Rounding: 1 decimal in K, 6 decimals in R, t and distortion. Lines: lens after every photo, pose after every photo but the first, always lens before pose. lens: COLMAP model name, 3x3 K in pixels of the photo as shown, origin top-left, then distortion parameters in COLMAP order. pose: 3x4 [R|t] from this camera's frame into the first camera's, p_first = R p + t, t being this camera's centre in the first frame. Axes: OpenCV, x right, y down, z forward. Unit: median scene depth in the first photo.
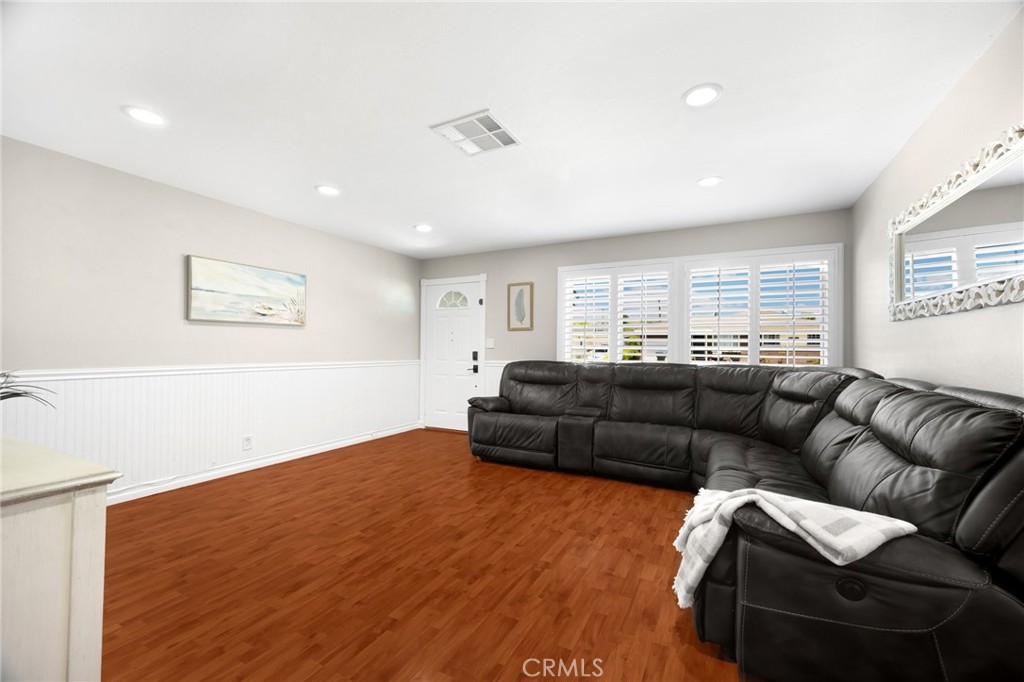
lens RADIAL K [[410.4, 0, 519.1], [0, 410.4, 347.0], [0, 0, 1]] dist [0.008483, -0.001066]
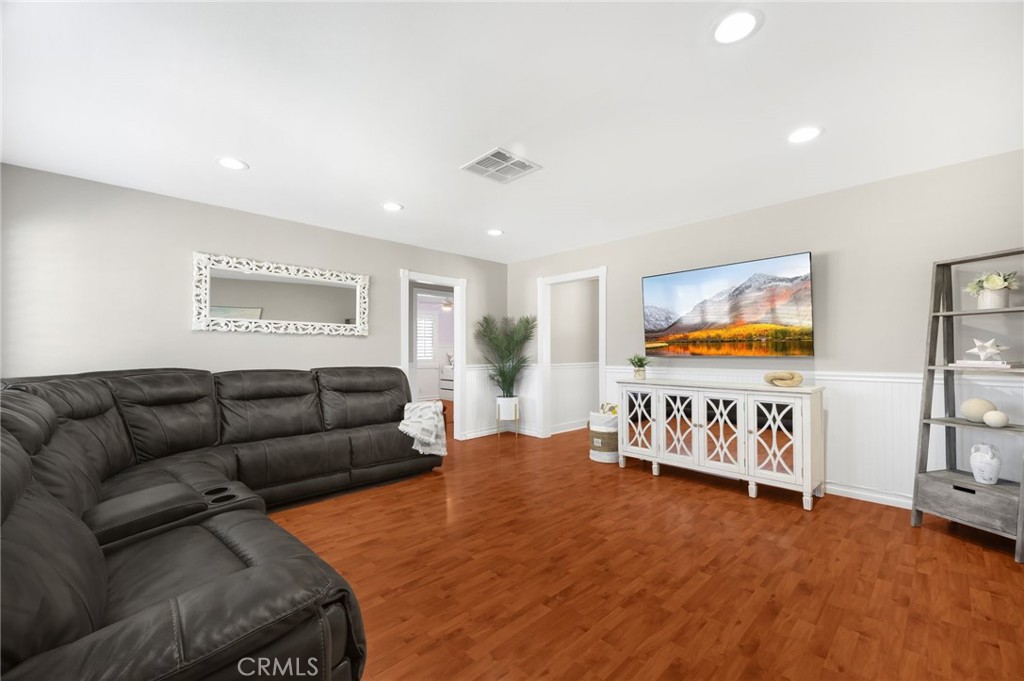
lens RADIAL K [[400.2, 0, 516.7], [0, 400.2, 347.5], [0, 0, 1]] dist [0.006243, -0.000721]
pose [[-0.948355, 0.001092, 0.317210, -0.438724], [-0.002690, 0.999930, -0.011484, 0.004811], [-0.317200, -0.011744, -0.948286, 1.778890]]
